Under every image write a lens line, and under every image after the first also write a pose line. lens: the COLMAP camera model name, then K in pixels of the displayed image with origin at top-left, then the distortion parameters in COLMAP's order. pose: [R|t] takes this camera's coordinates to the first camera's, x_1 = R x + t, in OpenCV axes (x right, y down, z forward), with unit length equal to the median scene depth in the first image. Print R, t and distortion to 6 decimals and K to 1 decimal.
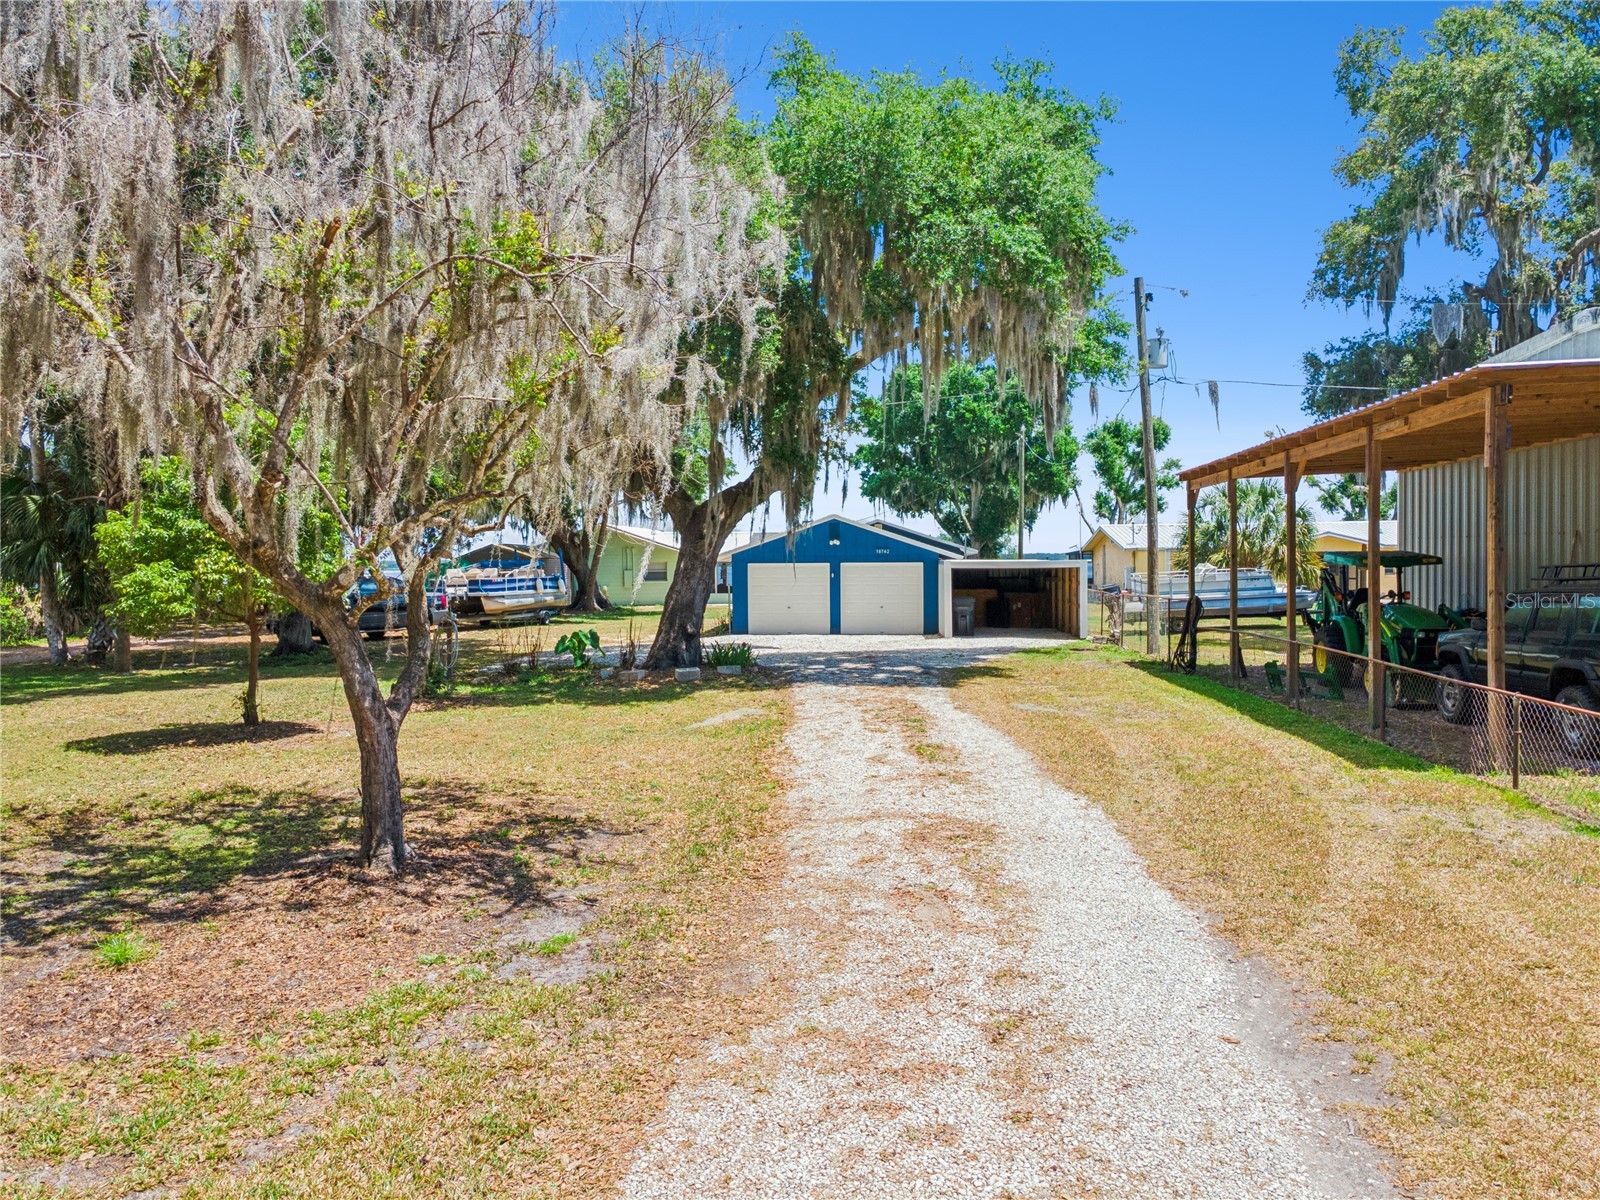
lens RADIAL K [[1180.4, 0, 801.7], [0, 1180.4, 595.7], [0, 0, 1]] dist [0.034278, 0.002798]
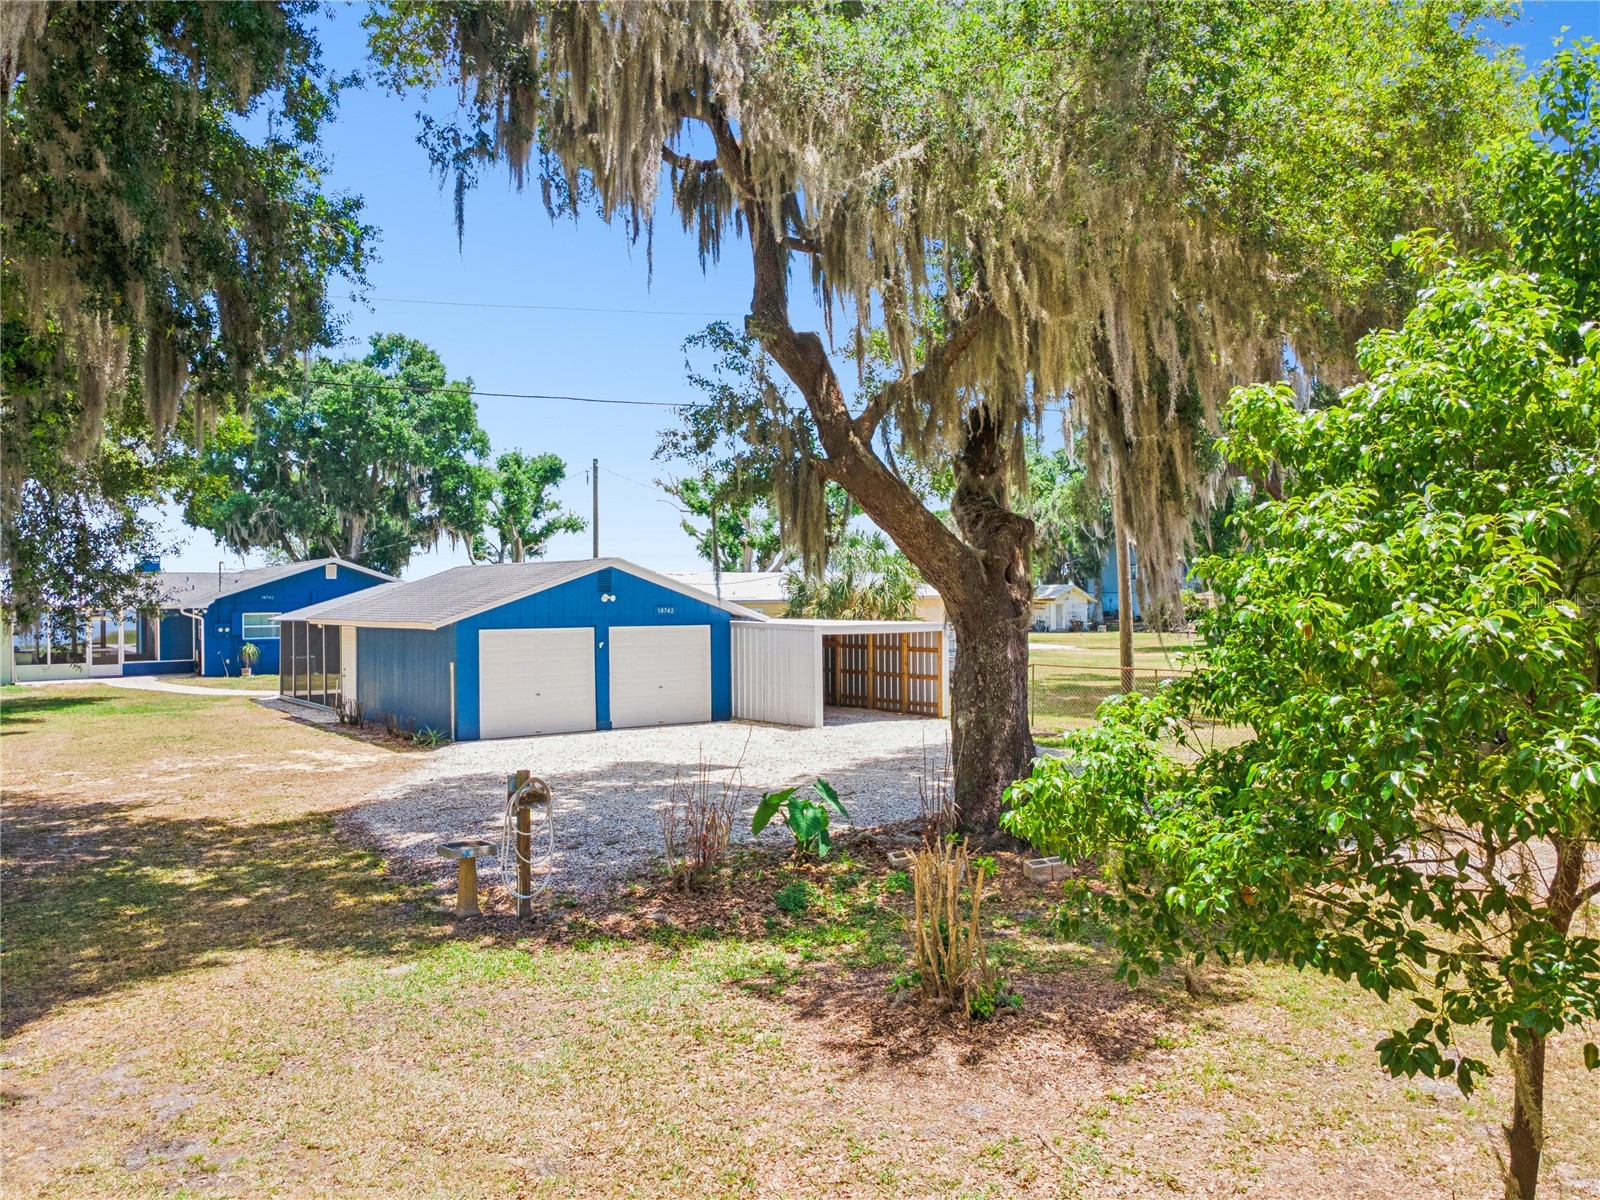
lens RADIAL K [[1180.4, 0, 799.6], [0, 1180.4, 598.7], [0, 0, 1]] dist [0.034278, 0.002798]
pose [[0.771290, 0.003210, 0.636476, -0.324108], [0.016059, 0.999571, -0.024502, -0.025675], [-0.636282, 0.029120, 0.770907, 0.389815]]
